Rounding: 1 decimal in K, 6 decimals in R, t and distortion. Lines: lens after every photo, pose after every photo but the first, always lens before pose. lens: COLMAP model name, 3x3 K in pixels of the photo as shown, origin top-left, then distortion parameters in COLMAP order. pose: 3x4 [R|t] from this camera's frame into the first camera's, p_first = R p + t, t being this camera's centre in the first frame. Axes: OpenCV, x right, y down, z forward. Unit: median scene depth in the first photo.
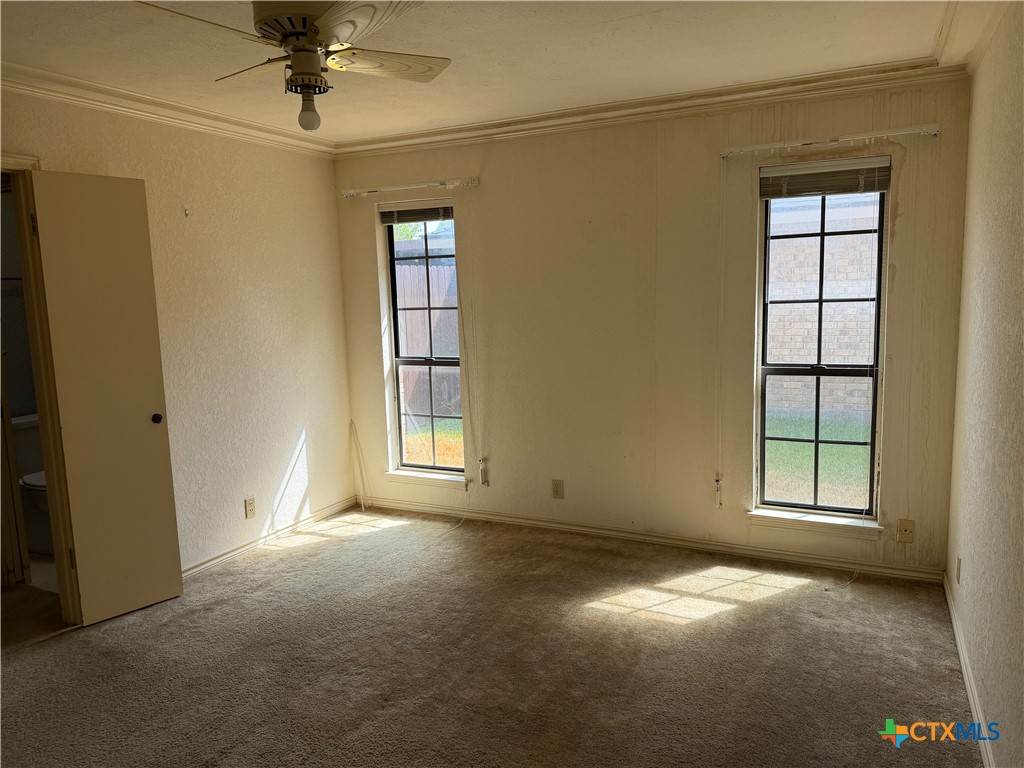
lens RADIAL K [[716.9, 0, 512.0], [0, 716.9, 384.0], [0, 0, 1]] dist [0.106513, -0.163208]
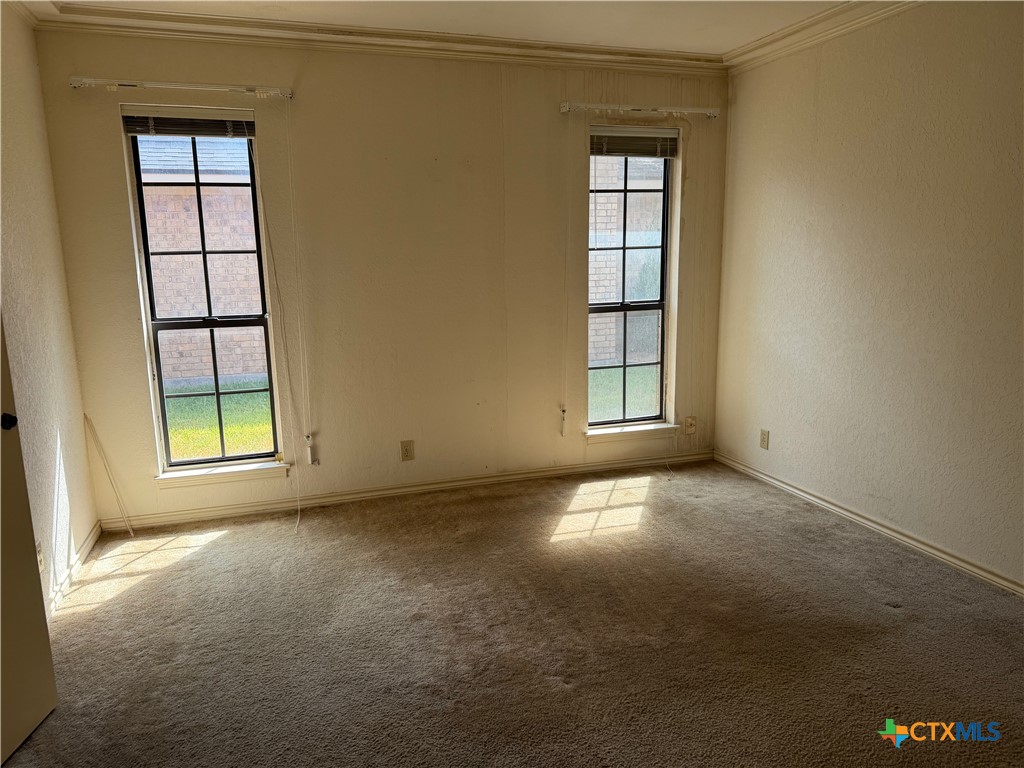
lens RADIAL K [[716.9, 0, 512.0], [0, 716.9, 384.0], [0, 0, 1]] dist [0.106513, -0.163208]
pose [[0.713001, -0.108742, 0.692679, -0.509692], [0.088962, 0.993947, 0.064465, 0.014553], [-0.695496, 0.015658, 0.718359, 0.258474]]
